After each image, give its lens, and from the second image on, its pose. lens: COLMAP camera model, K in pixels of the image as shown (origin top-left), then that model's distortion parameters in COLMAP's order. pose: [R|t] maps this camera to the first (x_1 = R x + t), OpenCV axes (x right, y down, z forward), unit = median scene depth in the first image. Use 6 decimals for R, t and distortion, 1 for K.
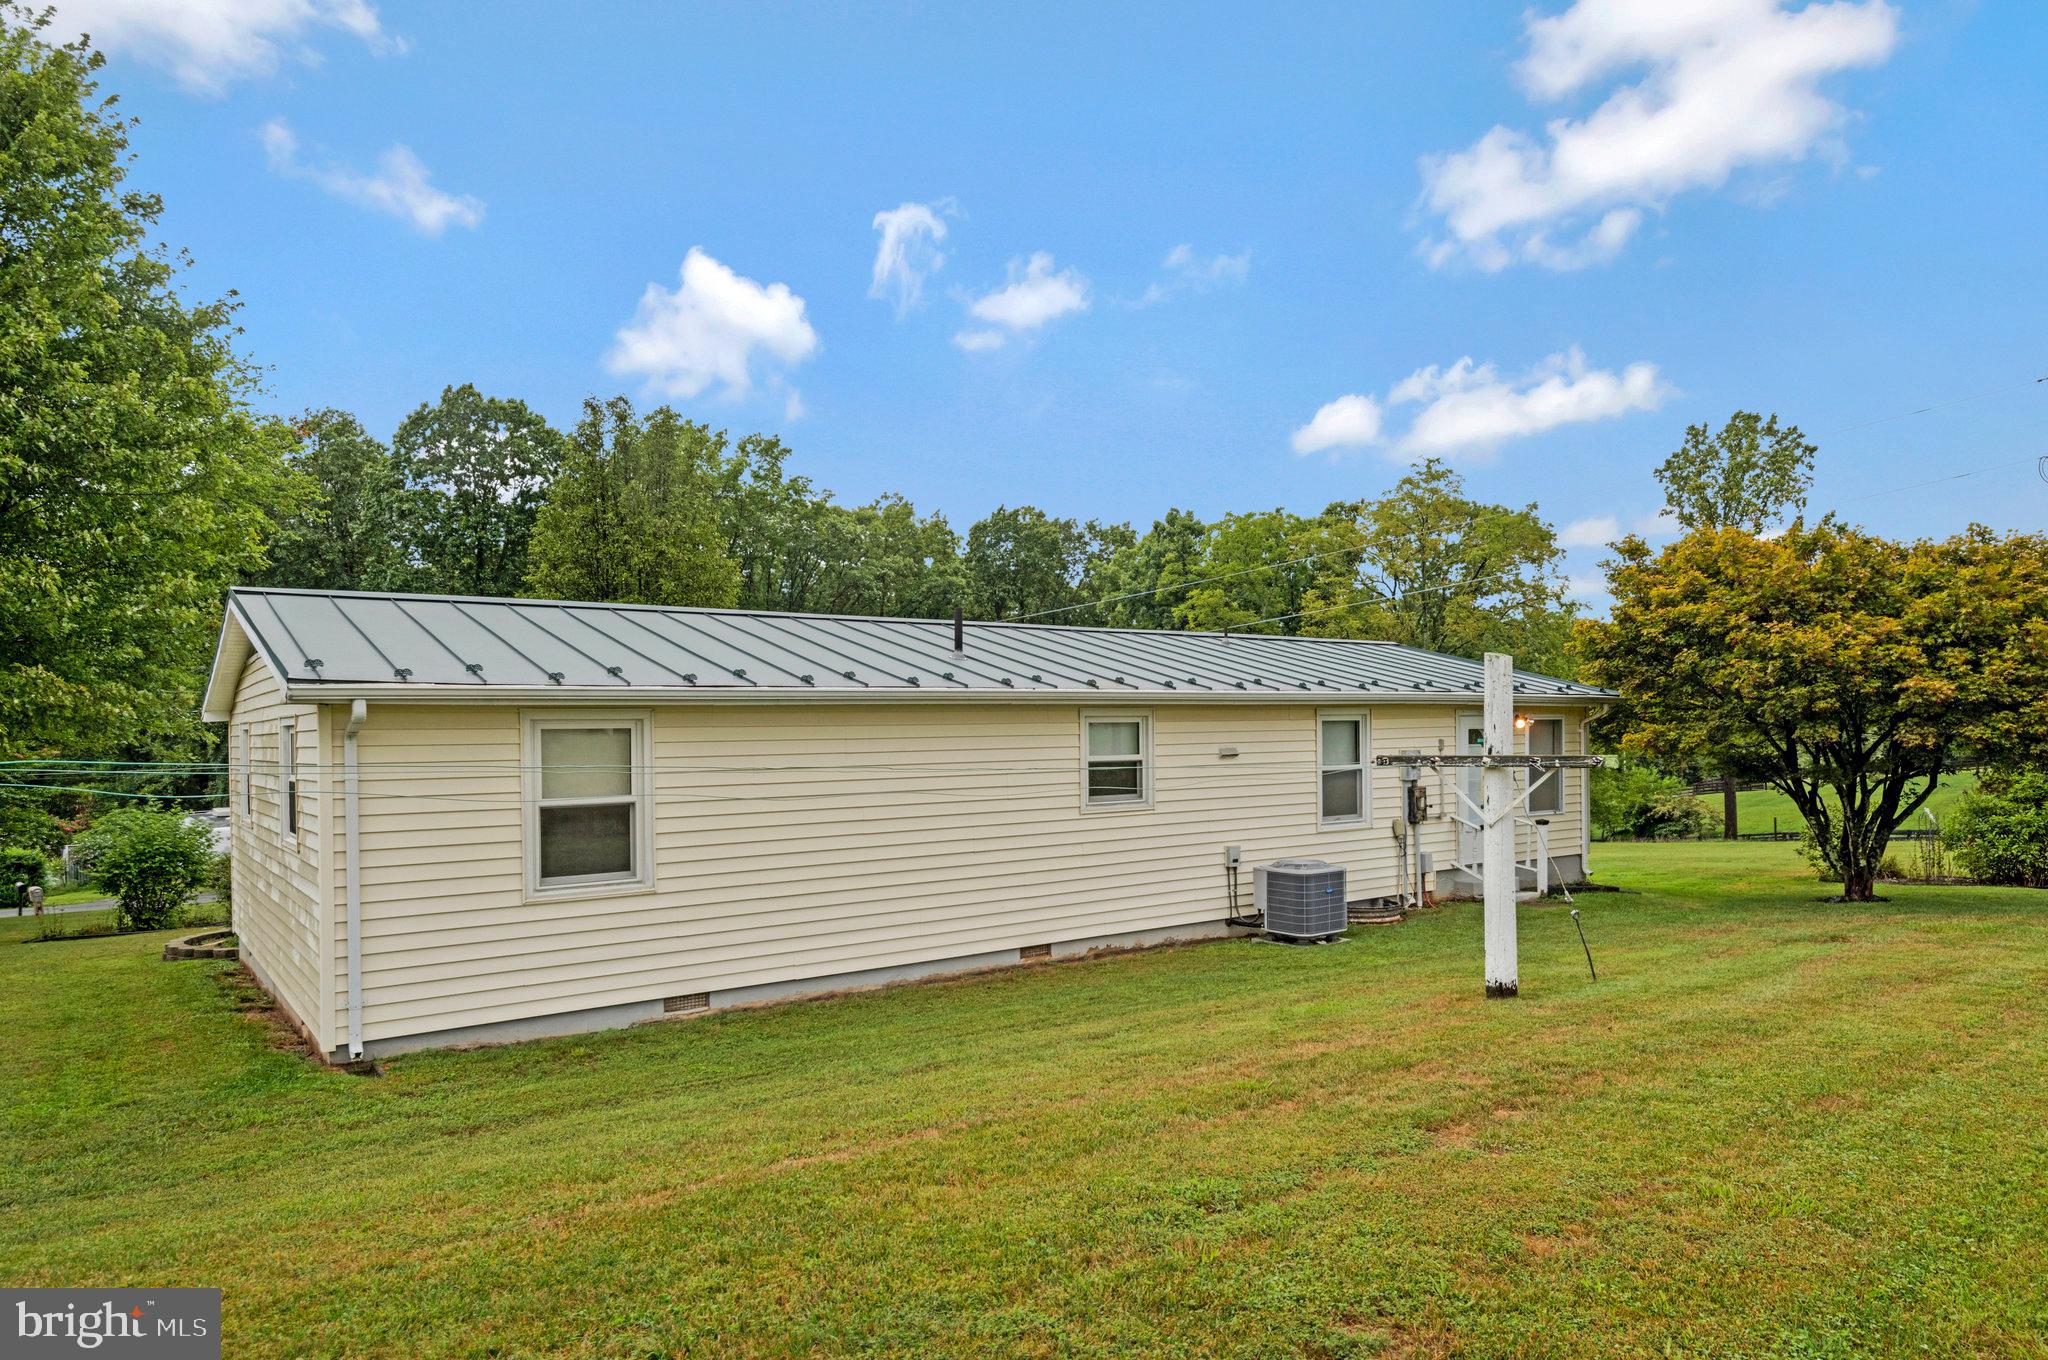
lens RADIAL K [[1188.2, 0, 1127.6], [0, 1188.2, 746.5], [0, 0, 1]] dist [0.033886, -0.026296]
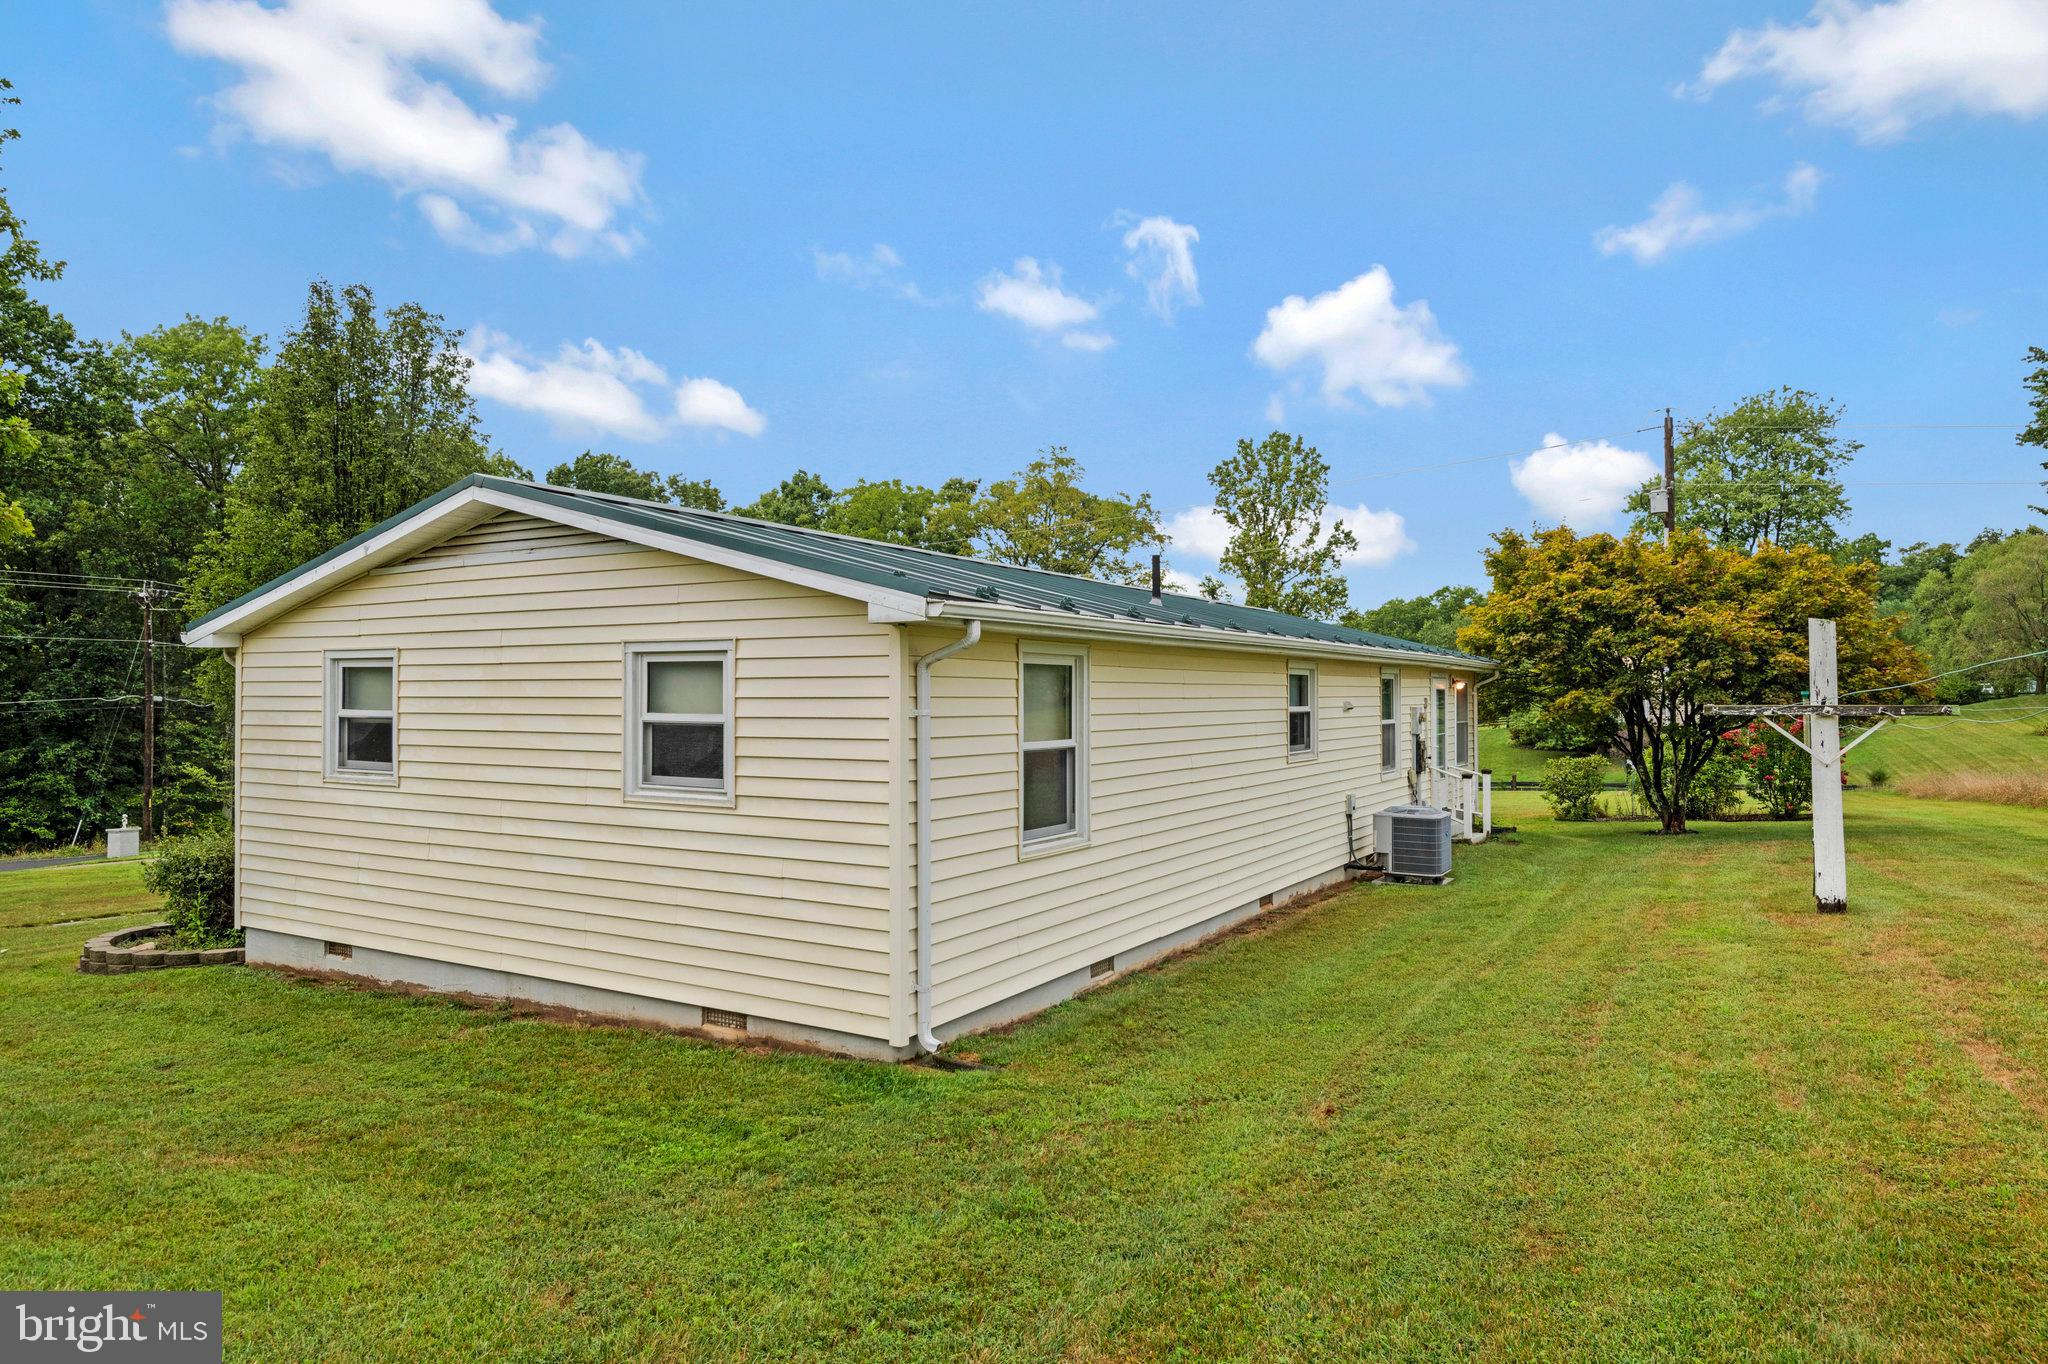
lens RADIAL K [[1152.9, 0, 1024.0], [0, 1152.9, 682.0], [0, 0, 1]] dist [0.016201, -0.000291]
pose [[0.933863, 0.020370, 0.357050, -0.471543], [-0.010542, 0.999511, -0.029449, 0.014617], [-0.357475, 0.023737, 0.933621, 0.120266]]
